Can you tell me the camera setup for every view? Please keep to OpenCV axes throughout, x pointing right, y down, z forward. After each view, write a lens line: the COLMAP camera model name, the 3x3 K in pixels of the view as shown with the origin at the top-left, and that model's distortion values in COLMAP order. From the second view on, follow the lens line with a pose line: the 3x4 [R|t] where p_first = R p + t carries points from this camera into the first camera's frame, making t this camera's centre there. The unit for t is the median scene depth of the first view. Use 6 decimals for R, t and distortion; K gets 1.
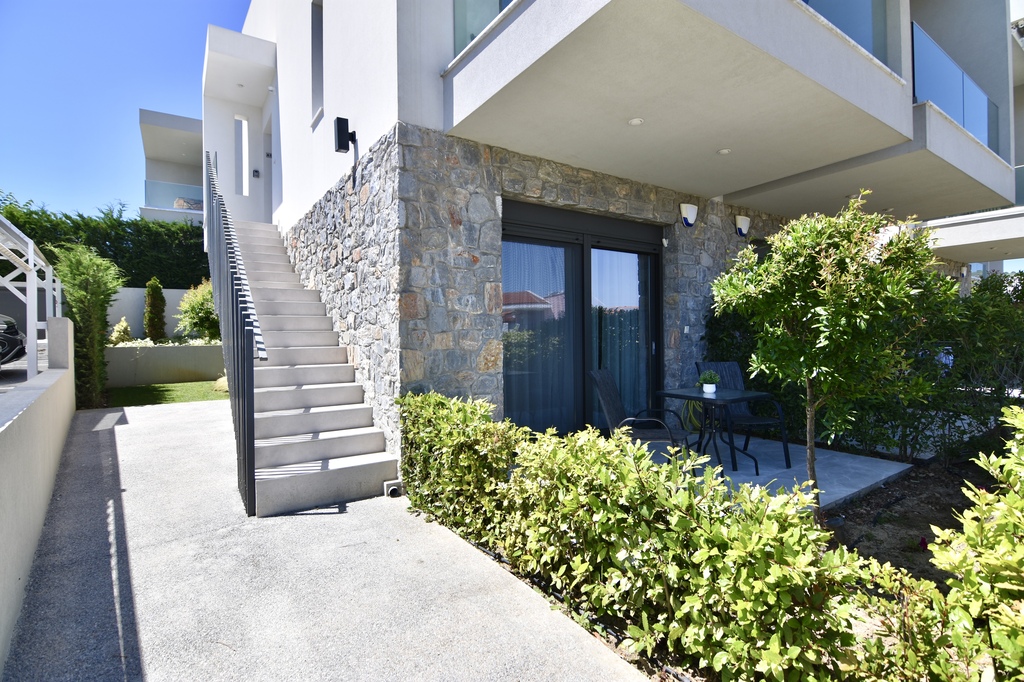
lens RADIAL K [[494.8, 0, 511.4], [0, 494.8, 338.8], [0, 0, 1]] dist [-0.003009, -0.011987]
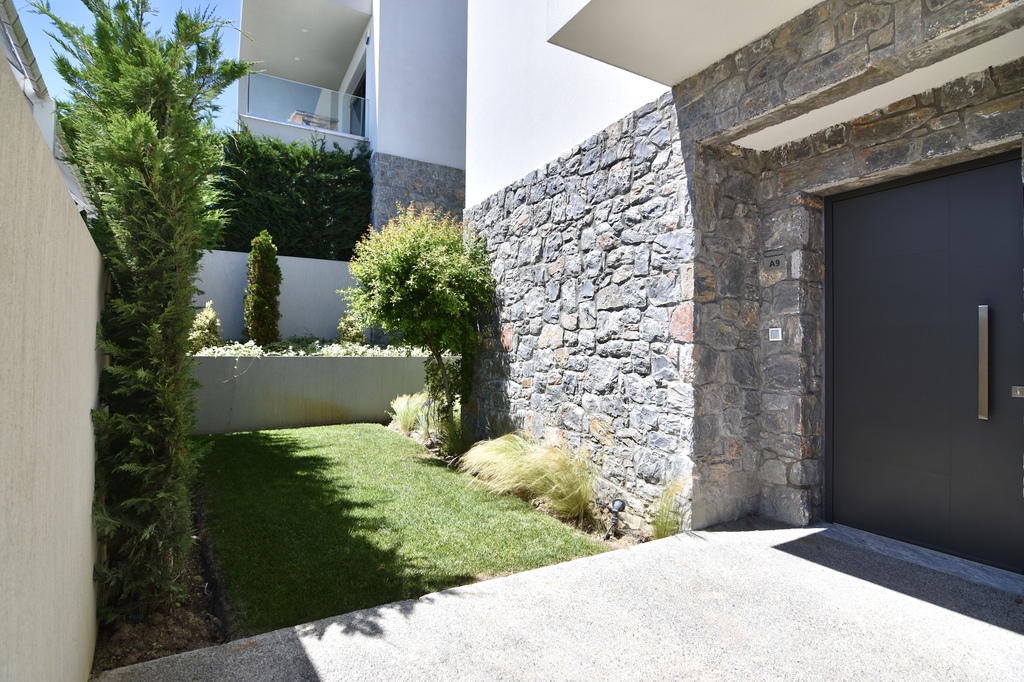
lens RADIAL K [[494.8, 0, 511.4], [0, 494.8, 338.8], [0, 0, 1]] dist [-0.003009, -0.011987]
pose [[0.997626, 0.015786, -0.067031, -0.206989], [-0.017550, 0.999513, -0.025807, 0.002695], [0.066591, 0.026922, 0.997417, 0.236974]]
